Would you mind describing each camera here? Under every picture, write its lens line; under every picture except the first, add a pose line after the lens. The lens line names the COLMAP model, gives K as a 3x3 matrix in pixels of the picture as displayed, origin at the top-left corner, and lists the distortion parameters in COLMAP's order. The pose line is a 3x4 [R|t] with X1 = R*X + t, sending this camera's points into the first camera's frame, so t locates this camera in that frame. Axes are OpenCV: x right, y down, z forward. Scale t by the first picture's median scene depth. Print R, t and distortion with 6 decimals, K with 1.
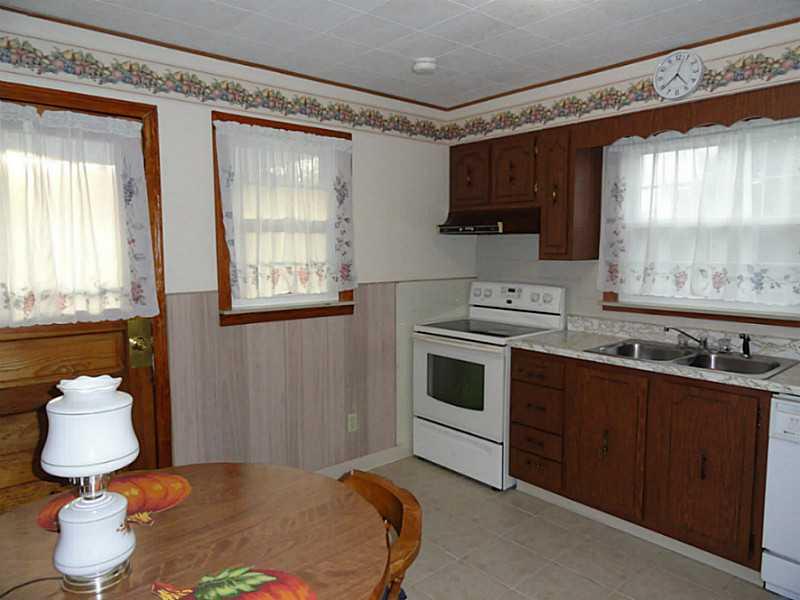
lens RADIAL K [[573.4, 0, 400.0], [0, 573.4, 300.0], [0, 0, 1]] dist [-0.006671, 0.000429]
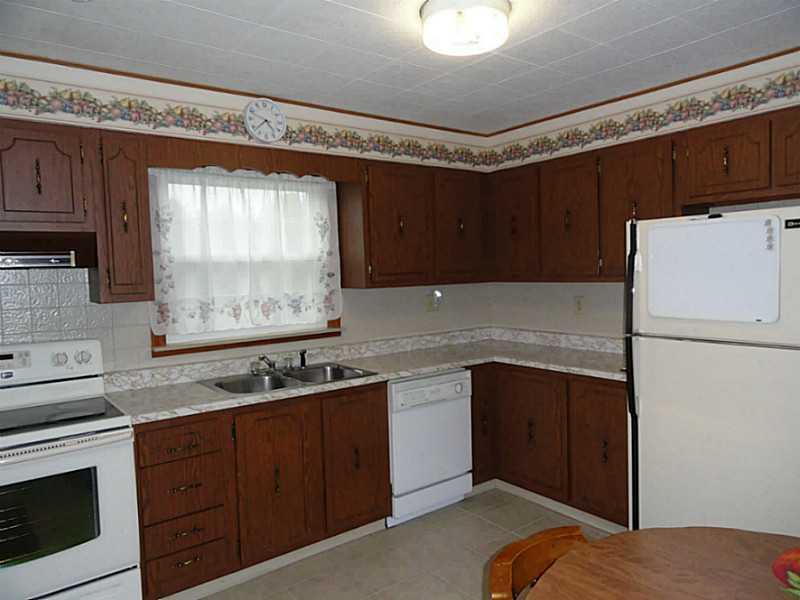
lens RADIAL K [[564.4, 0, 400.0], [0, 564.4, 300.0], [0, 0, 1]] dist [-0.012359, -0.003263]
pose [[0.036220, -0.053353, 0.997919, -0.513518], [0.123710, 0.991132, 0.048500, -0.069442], [-0.991657, 0.121696, 0.042499, 0.656608]]
